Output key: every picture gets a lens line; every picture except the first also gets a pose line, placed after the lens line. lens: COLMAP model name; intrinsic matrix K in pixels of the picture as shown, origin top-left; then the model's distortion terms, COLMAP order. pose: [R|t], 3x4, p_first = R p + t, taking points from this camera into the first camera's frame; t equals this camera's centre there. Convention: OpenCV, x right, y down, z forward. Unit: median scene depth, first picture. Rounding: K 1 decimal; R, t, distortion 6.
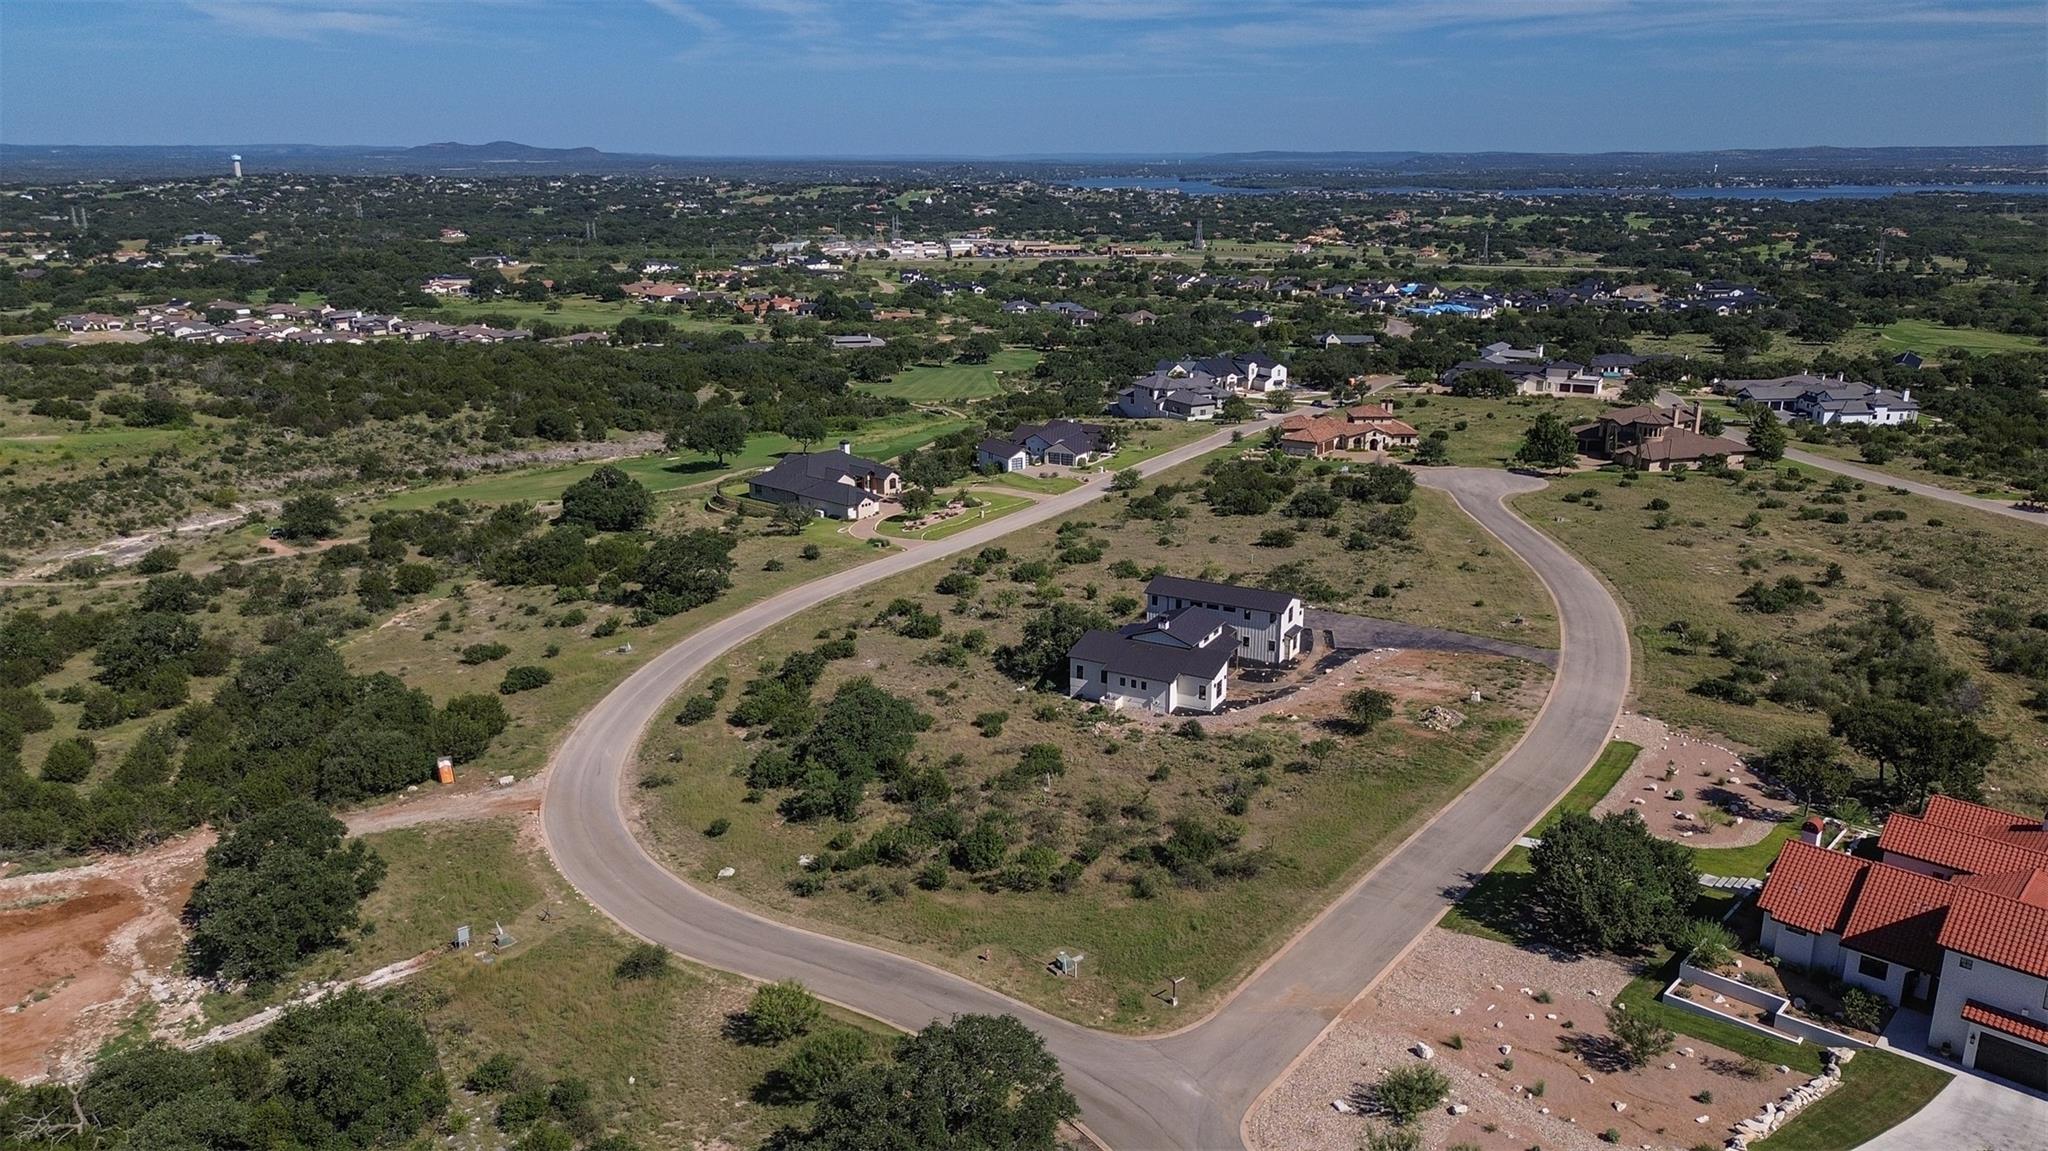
lens RADIAL K [[1446.7, 0, 1024.0], [0, 1446.7, 575.5], [0, 0, 1]] dist [0.078627, -0.091396]
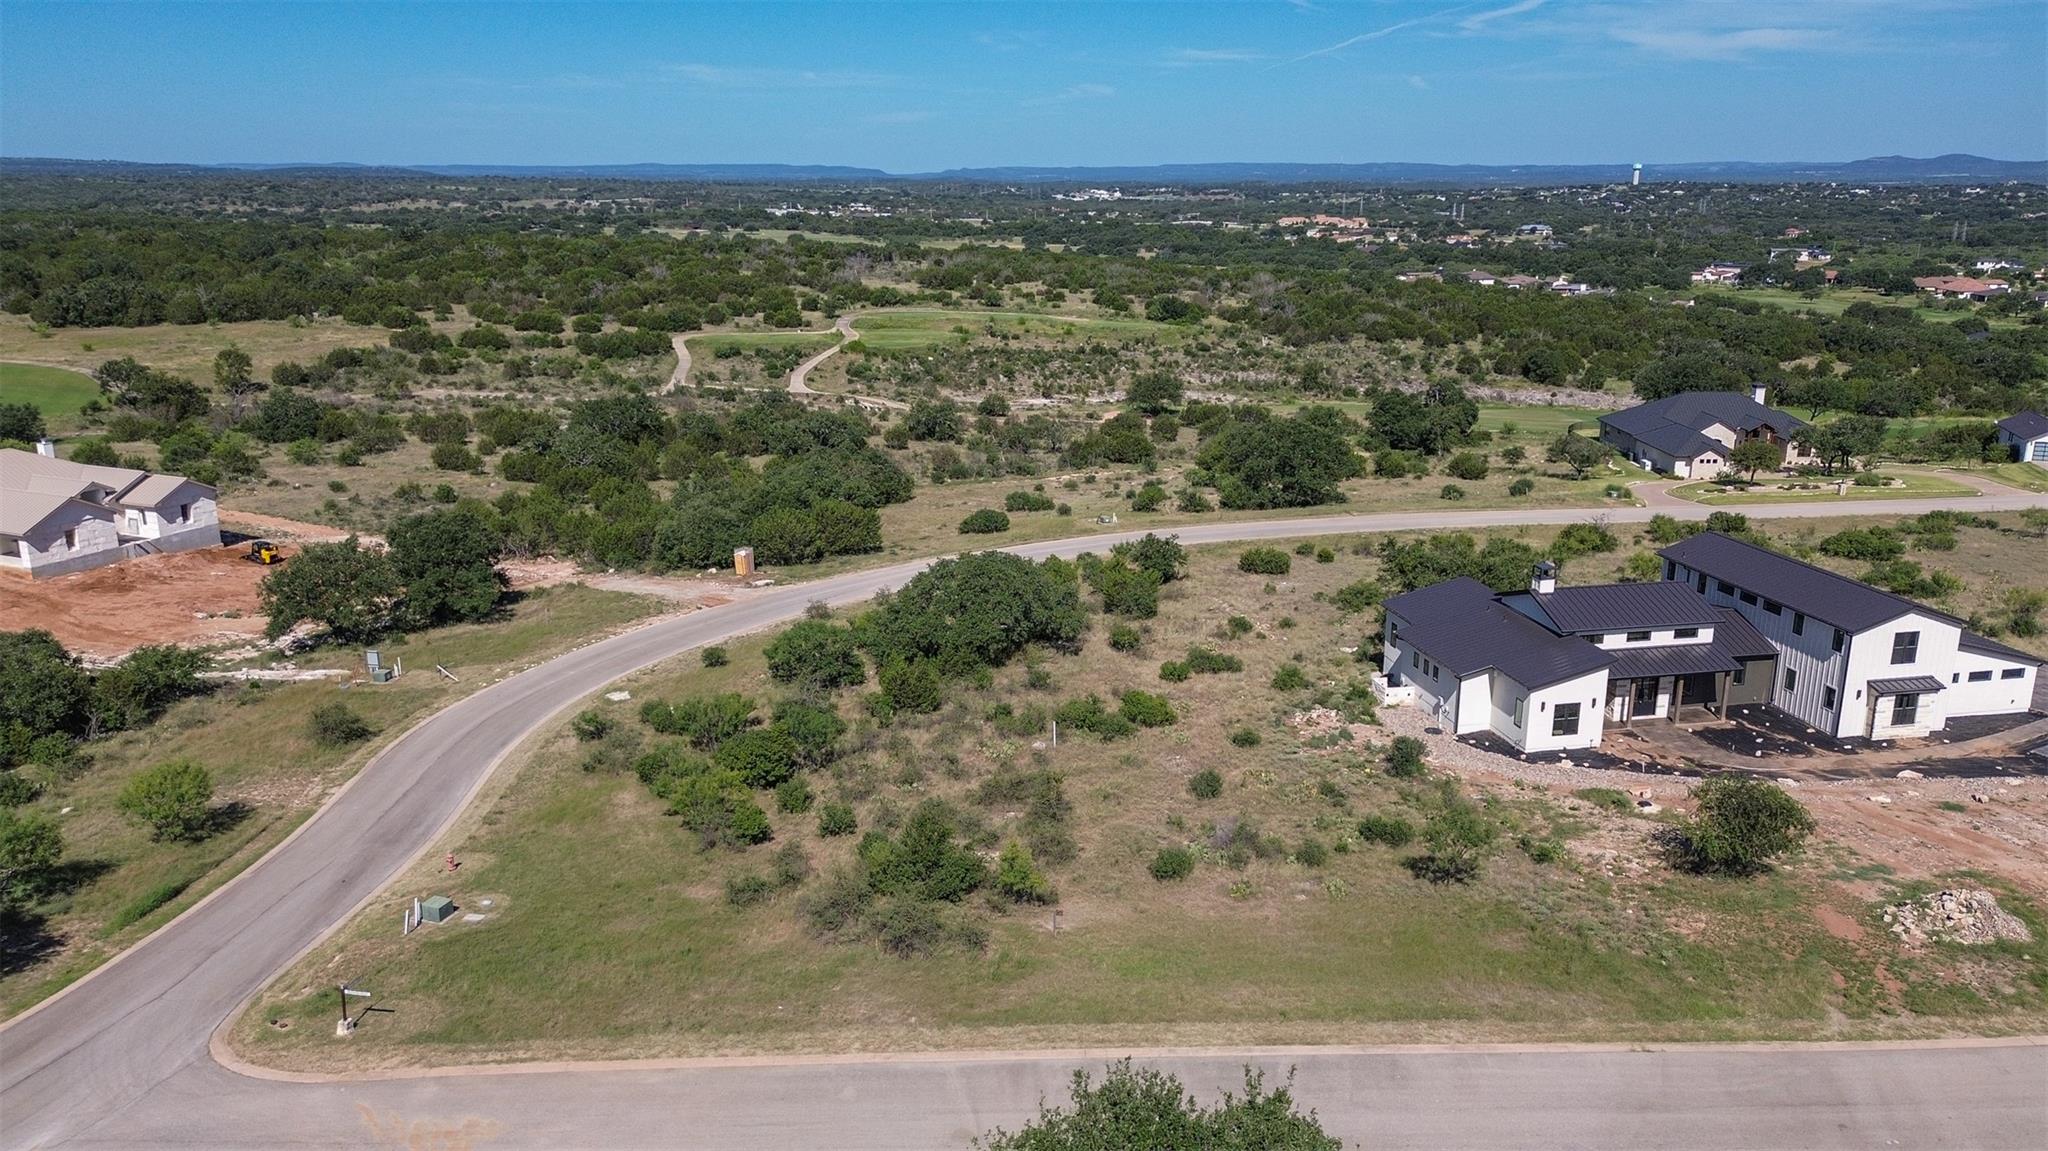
lens RADIAL K [[1452.1, 0, 1022.7], [0, 1452.1, 572.2], [0, 0, 1]] dist [0.069058, -0.075876]
pose [[0.636184, 0.202929, -0.744372, 0.154883], [-0.213813, 0.973374, 0.082621, 0.010947], [0.741319, 0.106594, 0.662634, 0.210158]]
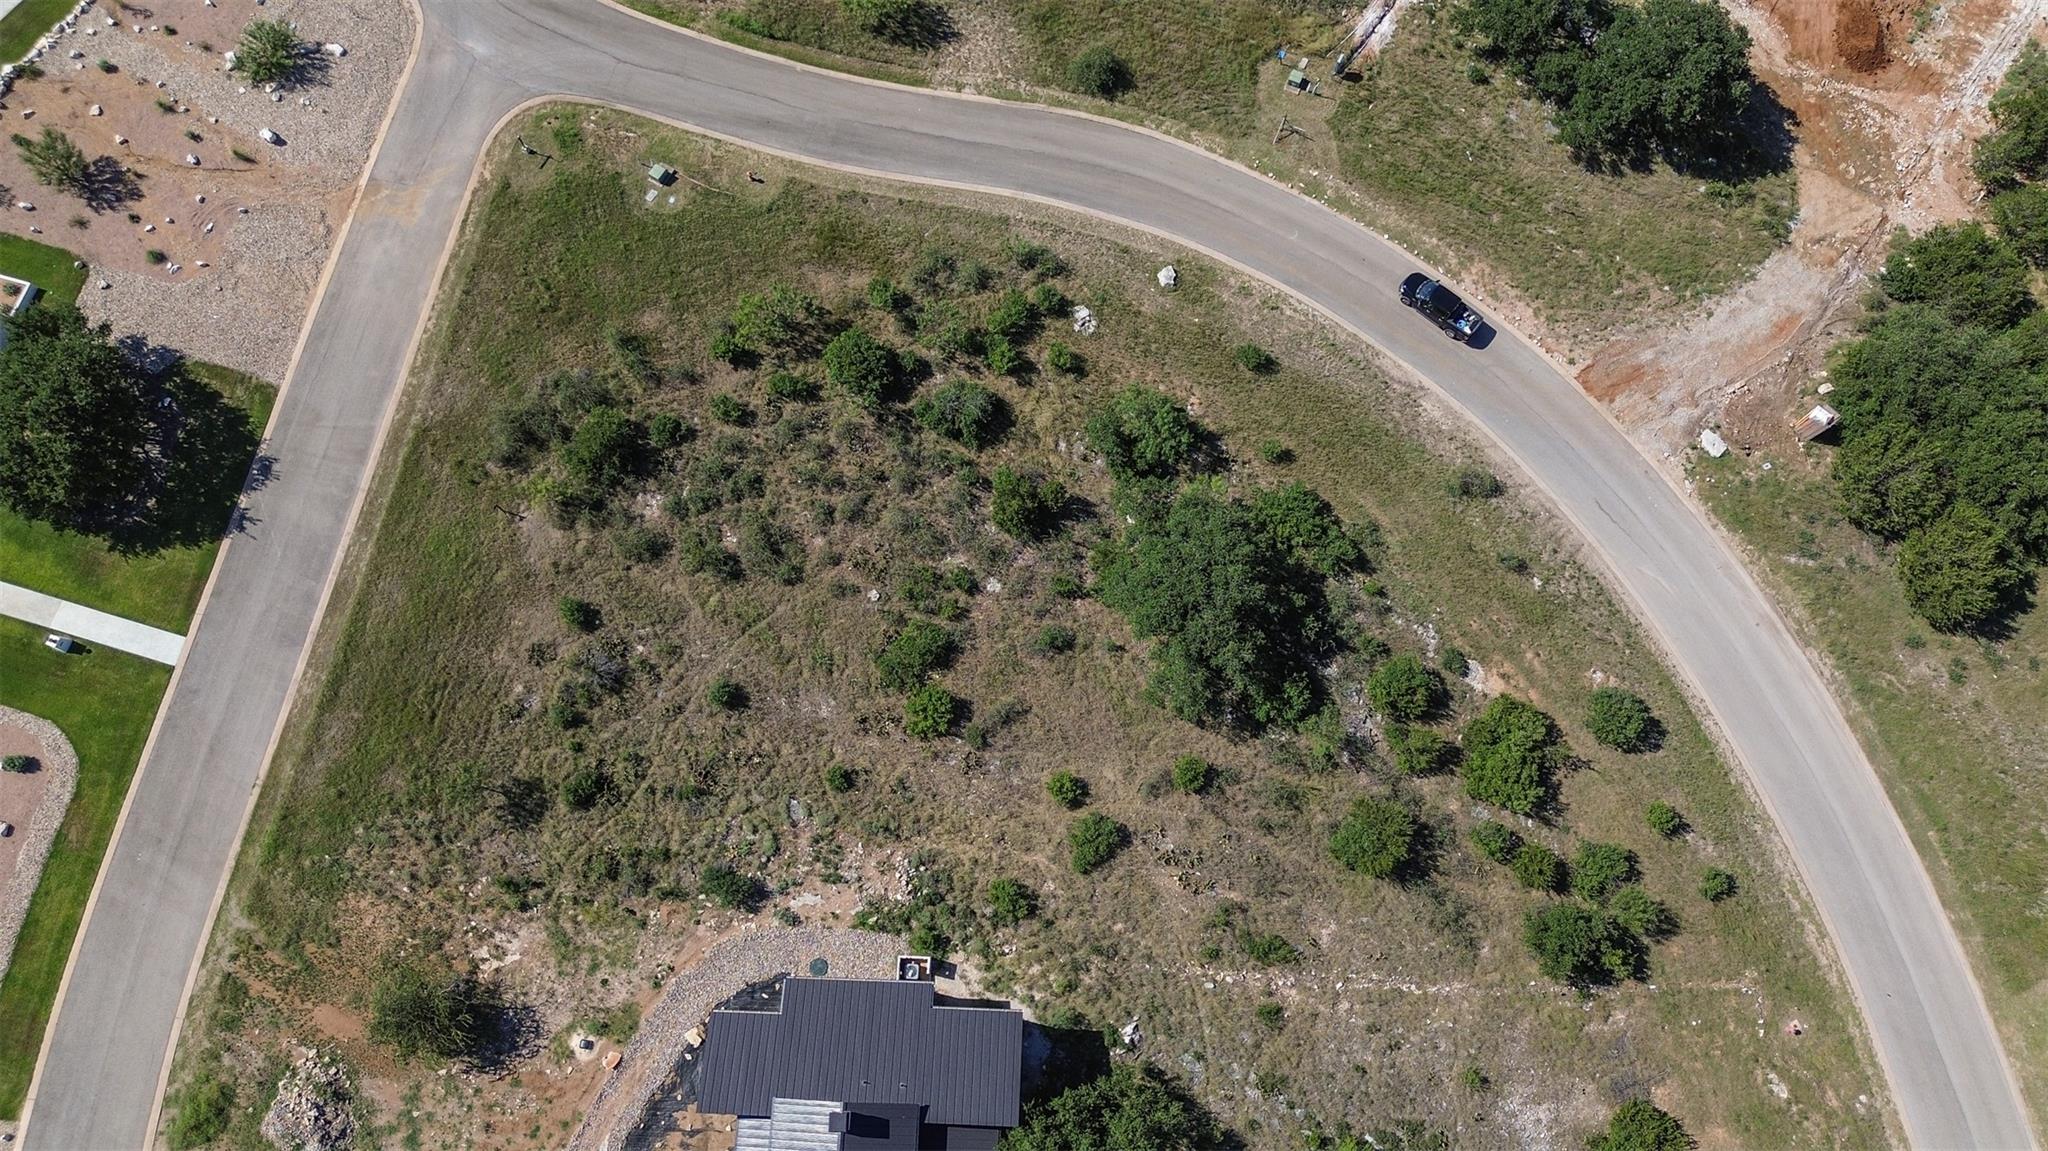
lens RADIAL K [[1452.1, 0, 1022.7], [0, 1452.1, 572.2], [0, 0, 1]] dist [0.069058, -0.075876]
pose [[-0.897026, 0.426847, -0.114656, 0.009614], [-0.112561, 0.030233, 0.993185, -0.186615], [0.427404, 0.903818, 0.020926, 0.355074]]
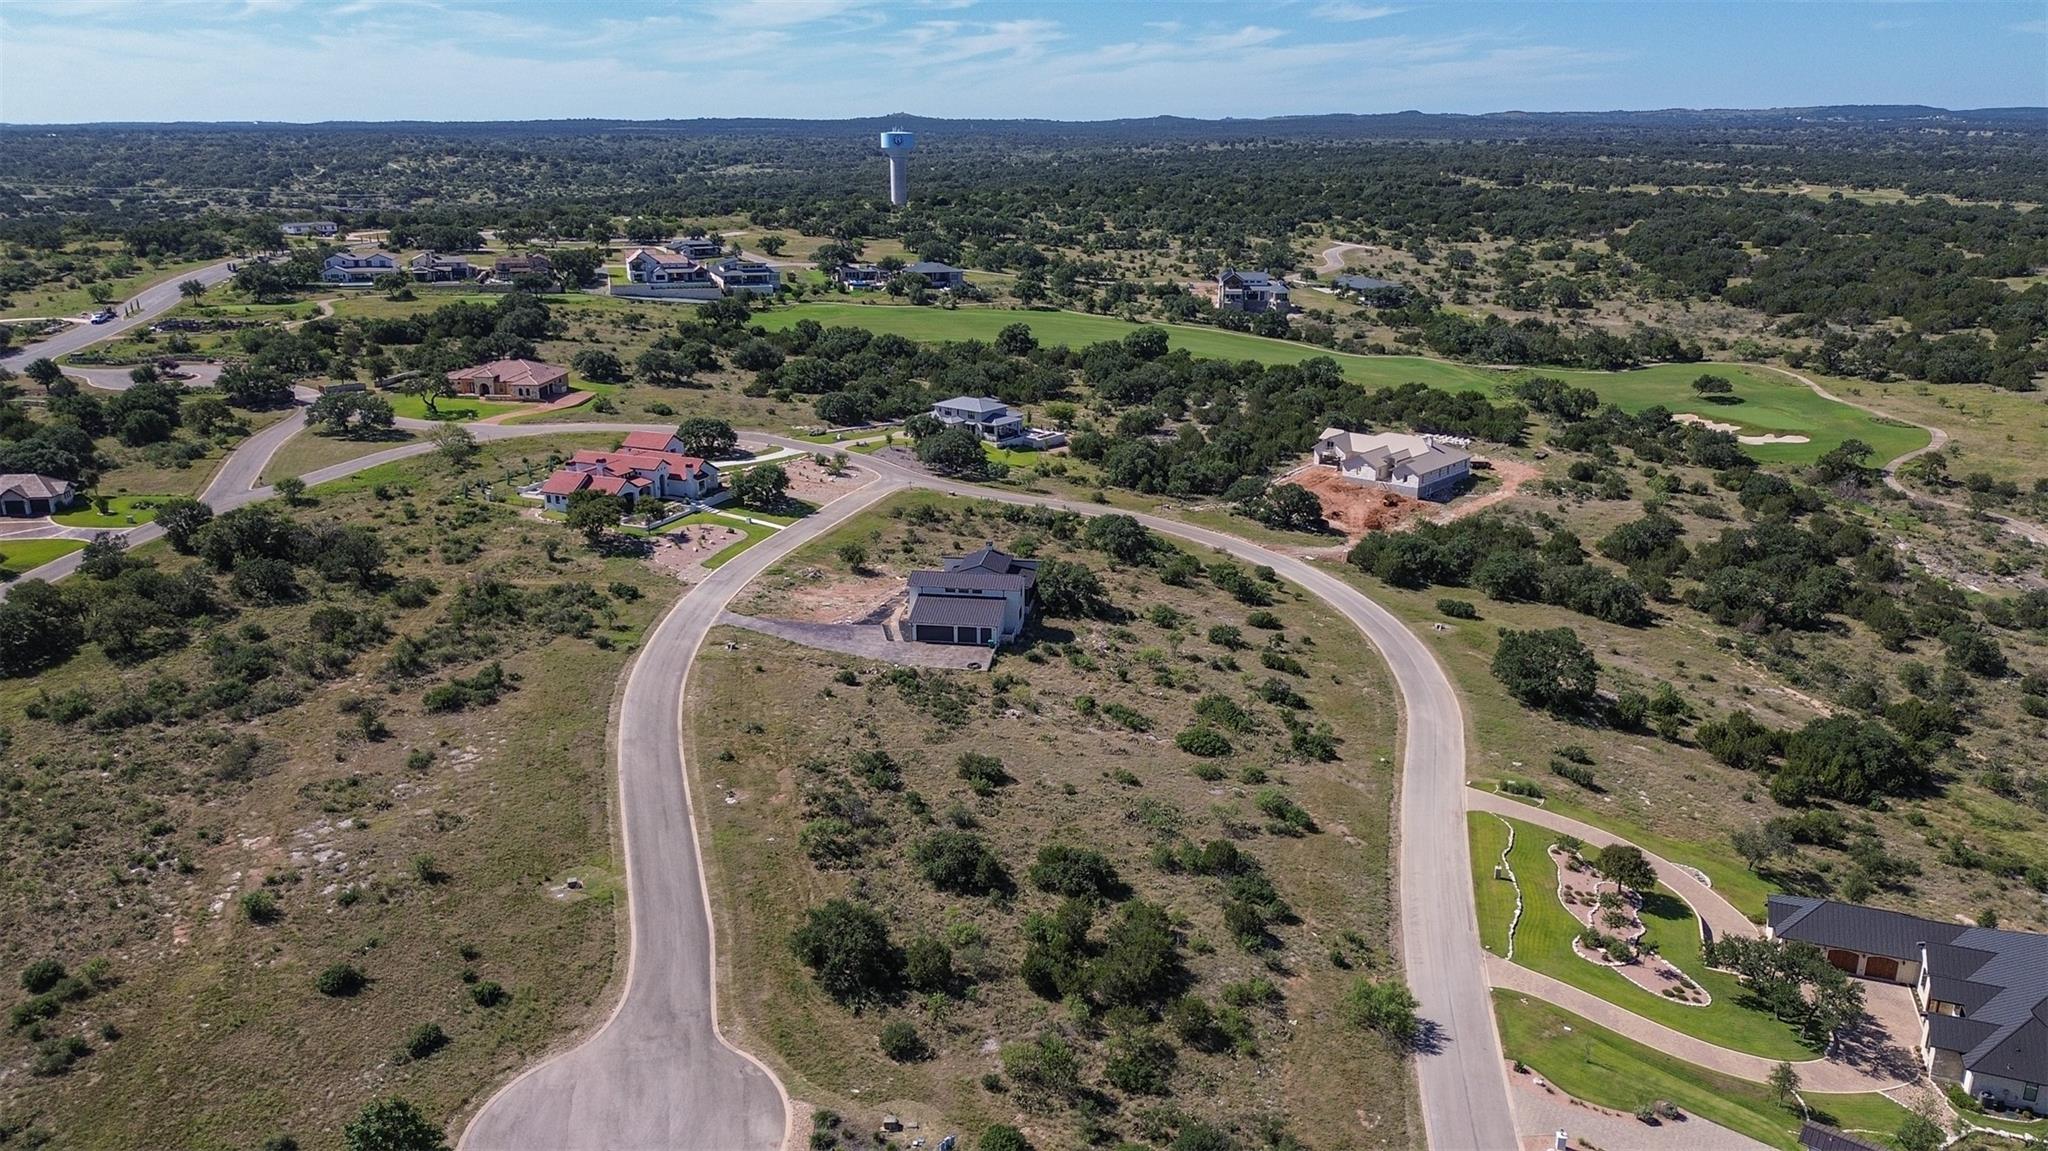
lens RADIAL K [[1452.1, 0, 1022.7], [0, 1452.1, 572.2], [0, 0, 1]] dist [0.069058, -0.075876]
pose [[-0.936588, 0.100825, -0.335613, 0.235194], [-0.098124, 0.843950, 0.527371, -0.303162], [0.336413, 0.526862, -0.780540, 0.907062]]
